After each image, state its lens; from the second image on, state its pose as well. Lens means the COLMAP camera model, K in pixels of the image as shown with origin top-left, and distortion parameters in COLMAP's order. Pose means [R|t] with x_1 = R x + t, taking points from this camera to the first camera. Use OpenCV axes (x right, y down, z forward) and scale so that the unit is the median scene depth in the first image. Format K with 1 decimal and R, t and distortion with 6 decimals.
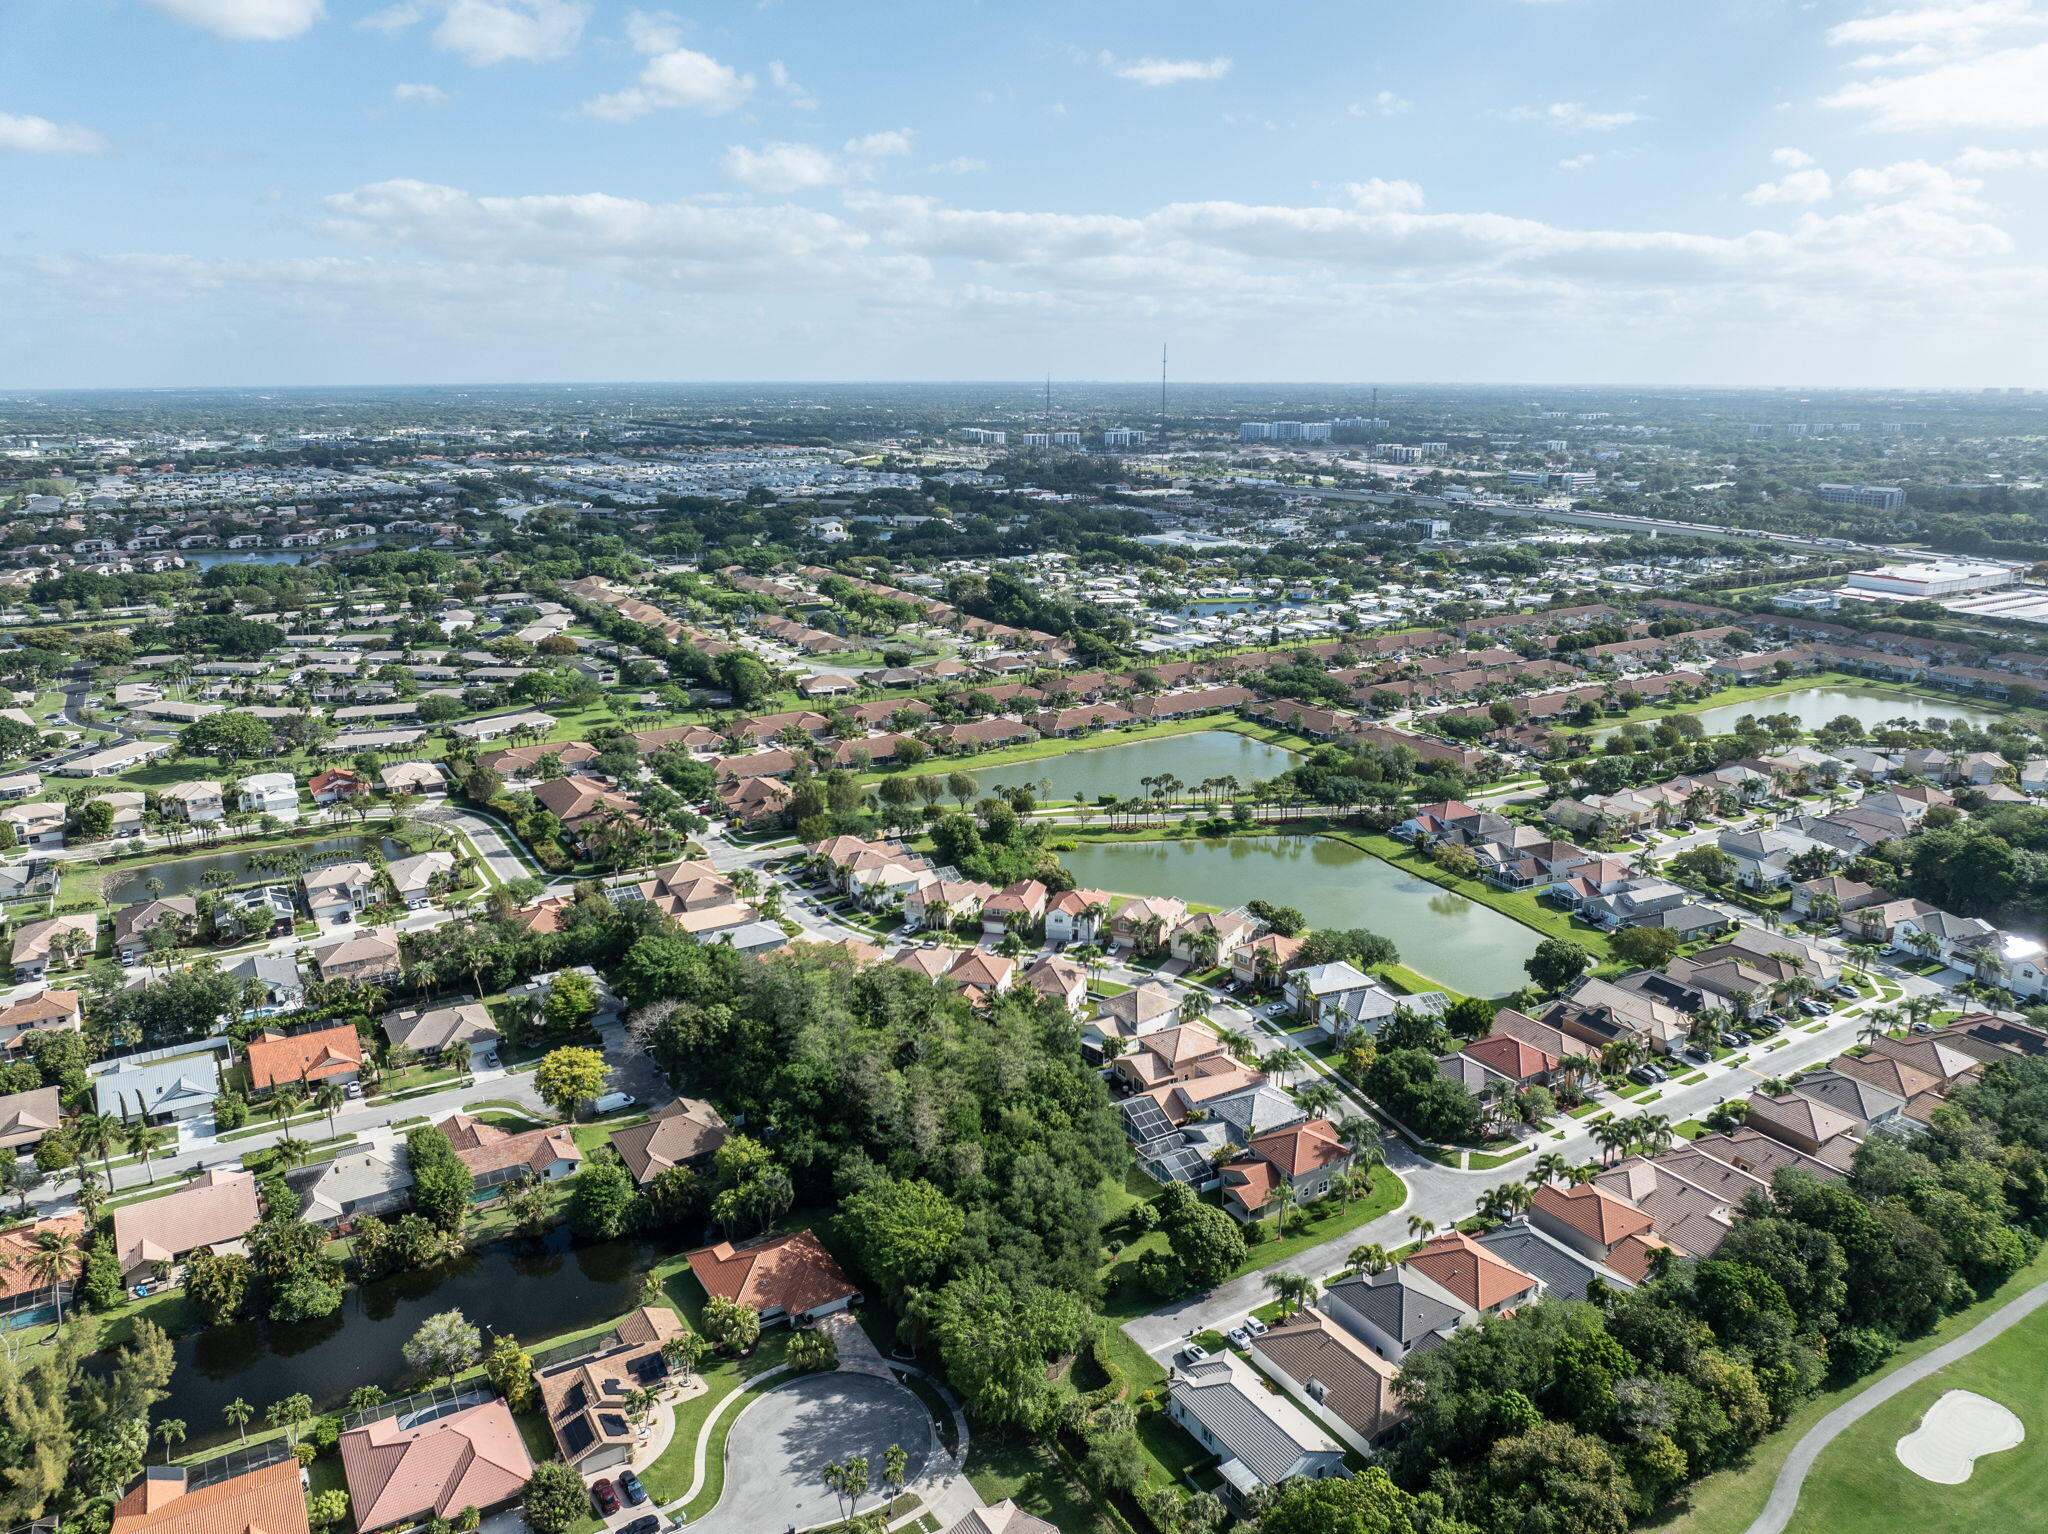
lens RADIAL K [[1443.2, 0, 1038.4], [0, 1443.2, 766.0], [0, 0, 1]] dist [-0.045298, 0.016917]
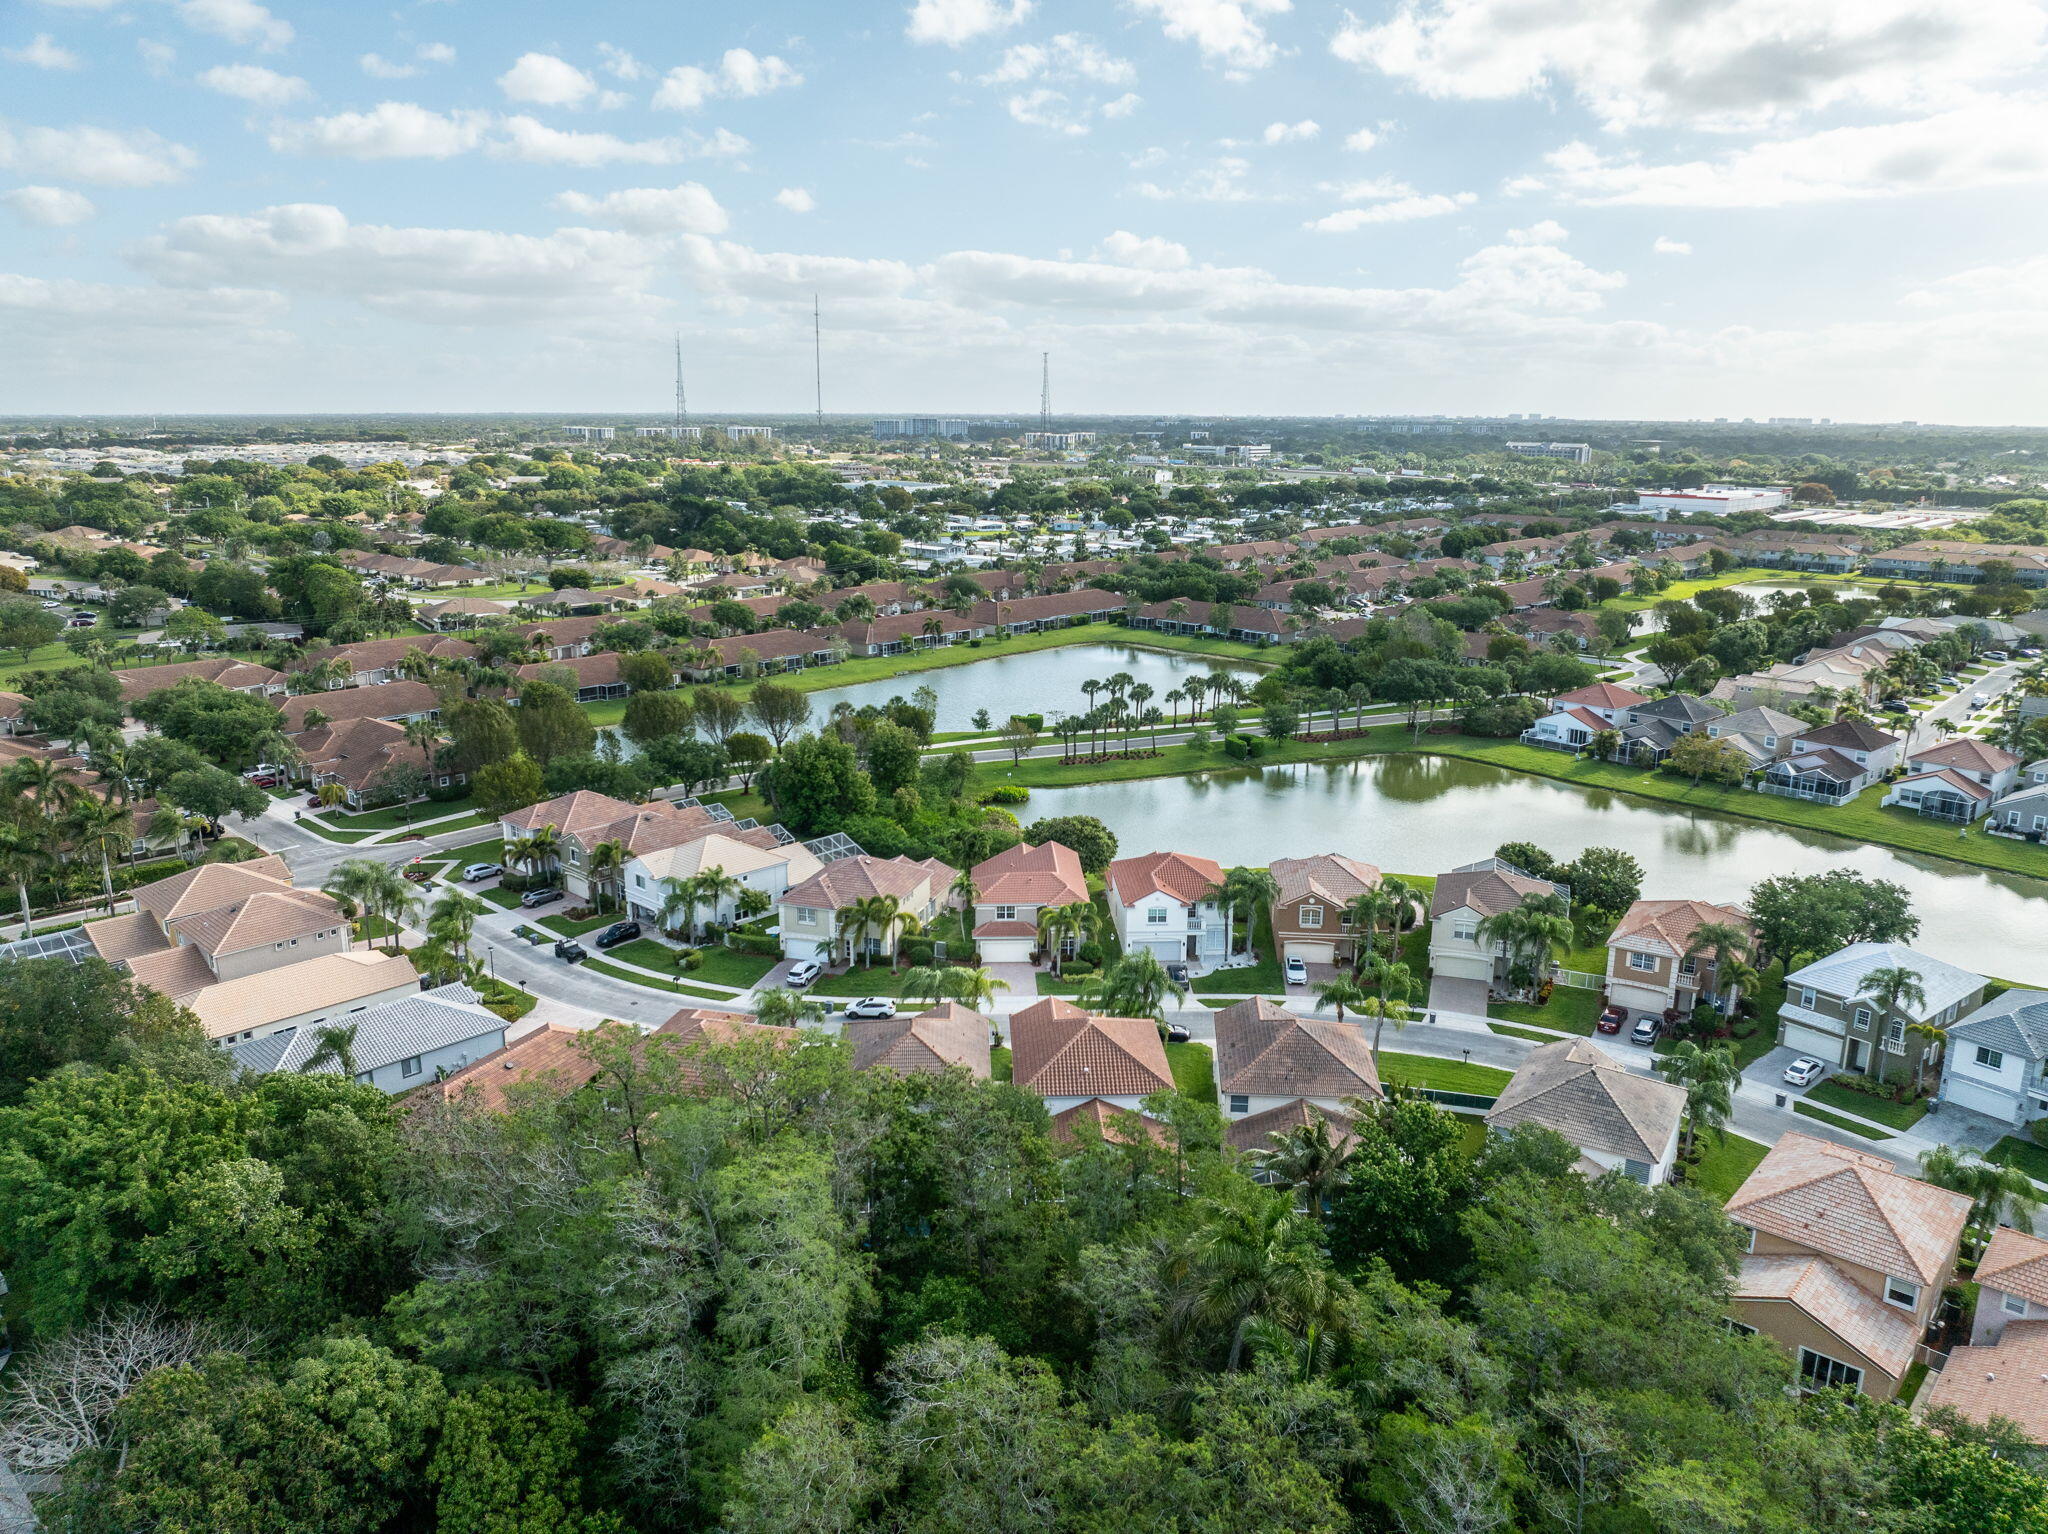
lens RADIAL K [[1443.2, 0, 1039.6], [0, 1443.2, 757.9], [0, 0, 1]] dist [-0.045298, 0.016917]
pose [[0.962367, -0.058643, 0.265352, -0.099599], [0.066571, 0.997561, -0.020975, 0.049010], [-0.263475, 0.037851, 0.963923, 0.439222]]
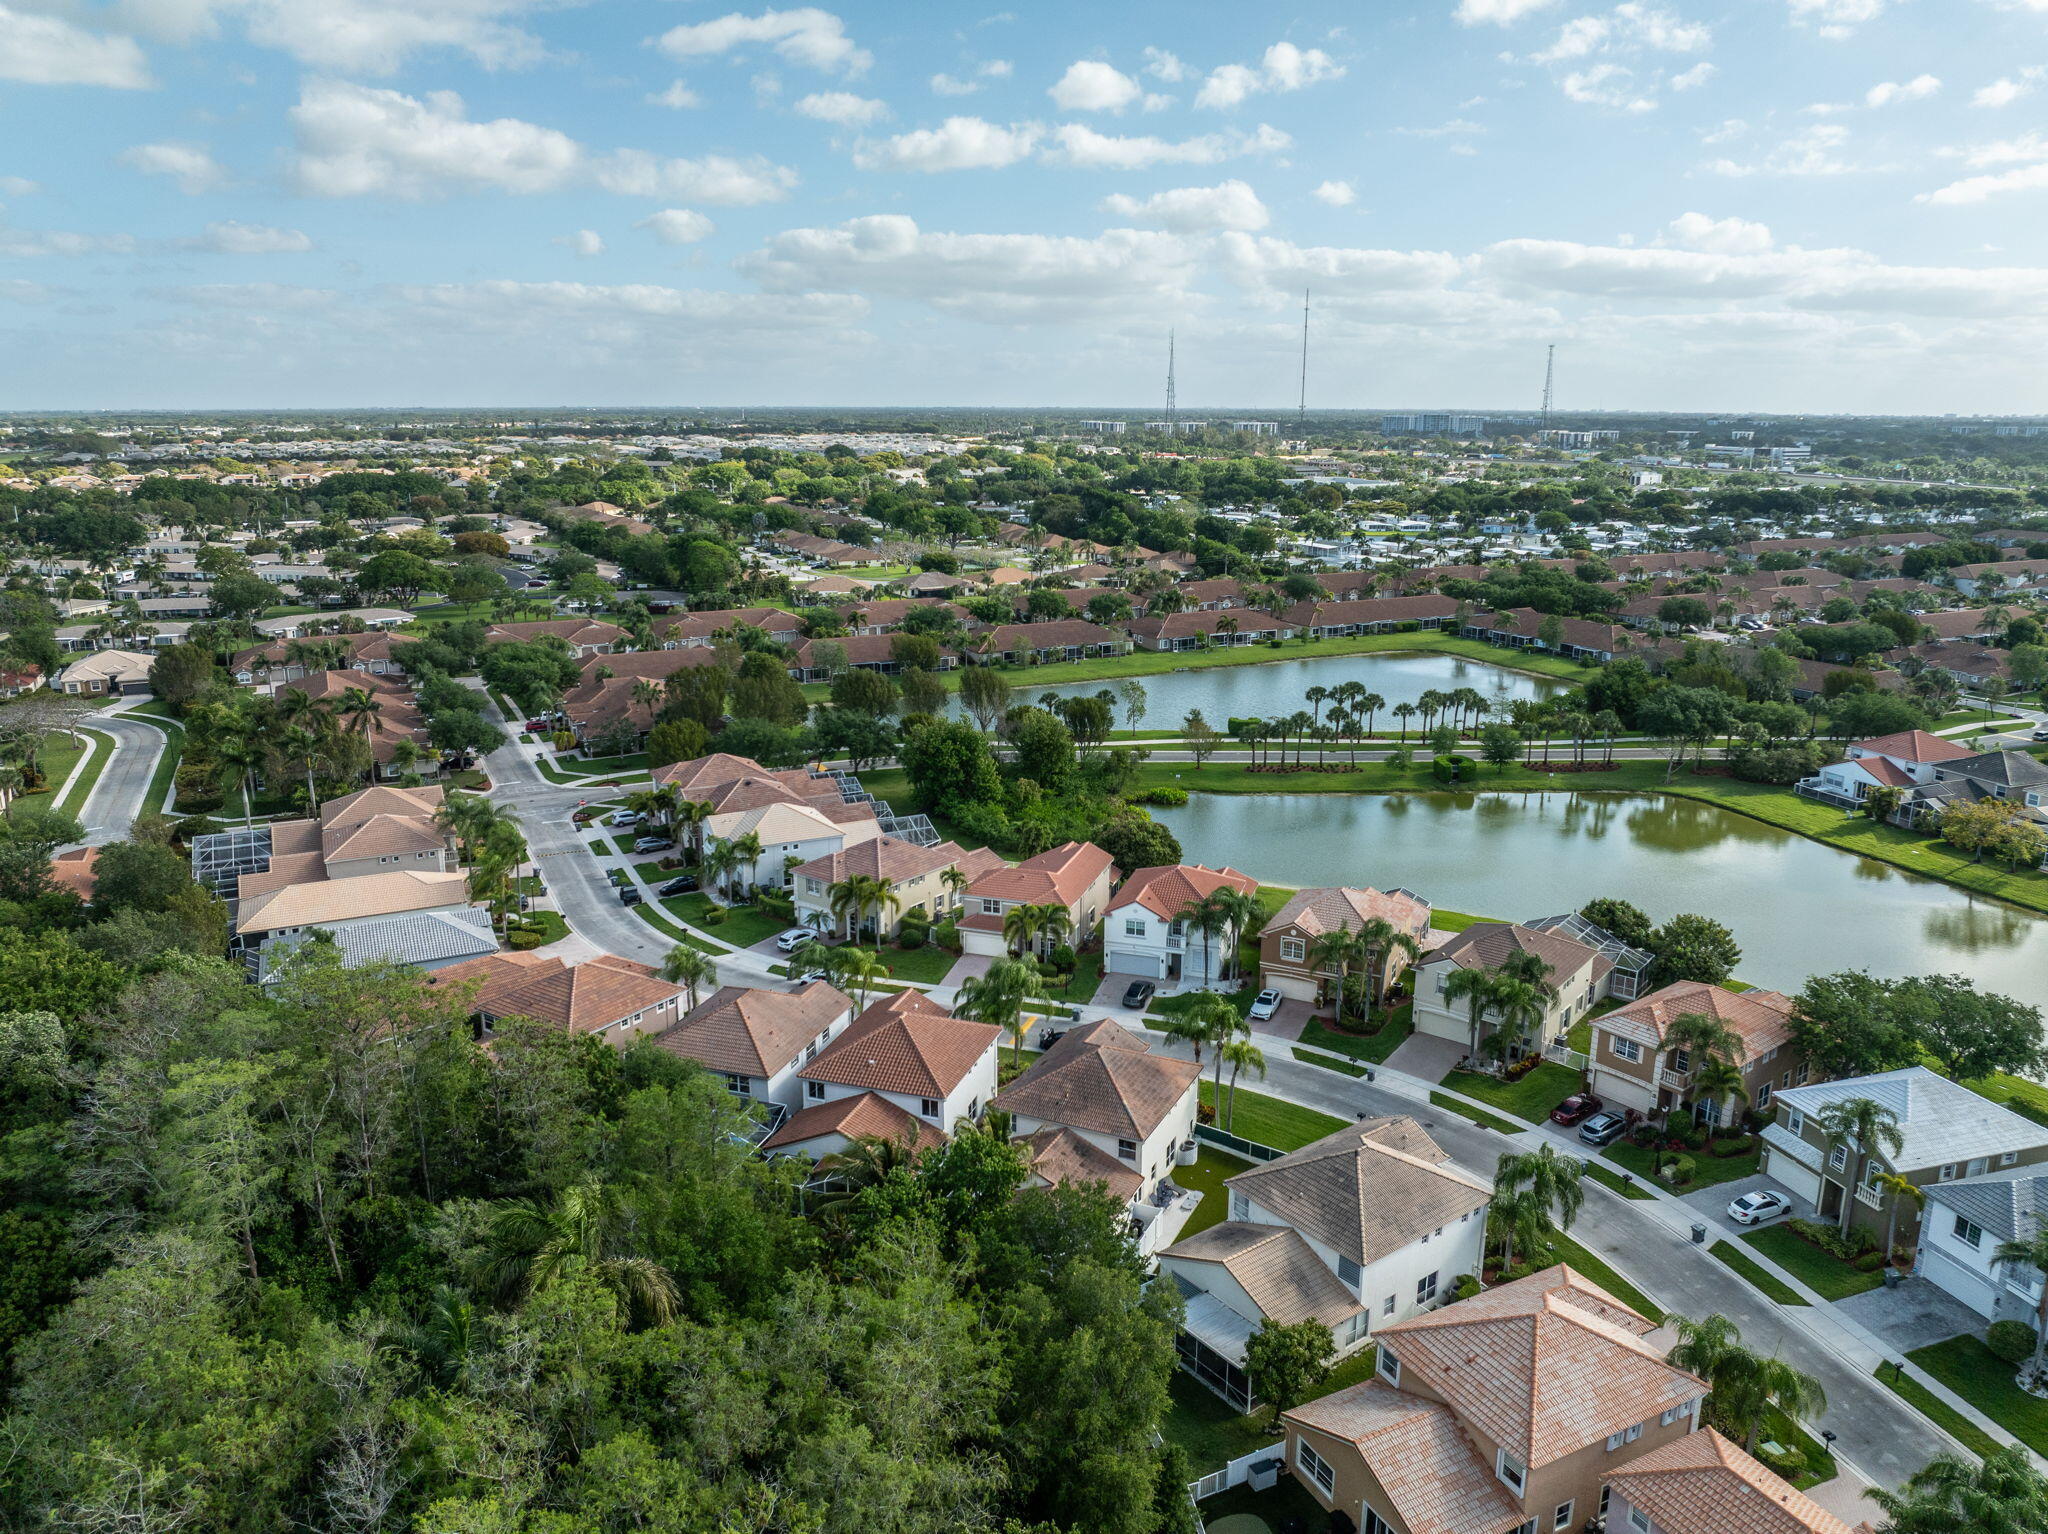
lens RADIAL K [[1443.2, 0, 1037.6], [0, 1443.2, 764.1], [0, 0, 1]] dist [-0.045298, 0.016917]
pose [[0.996259, 0.024443, -0.082883, 0.014507], [-0.026268, 0.999434, -0.020997, 0.050995], [0.082323, 0.023095, 0.996338, 0.432362]]
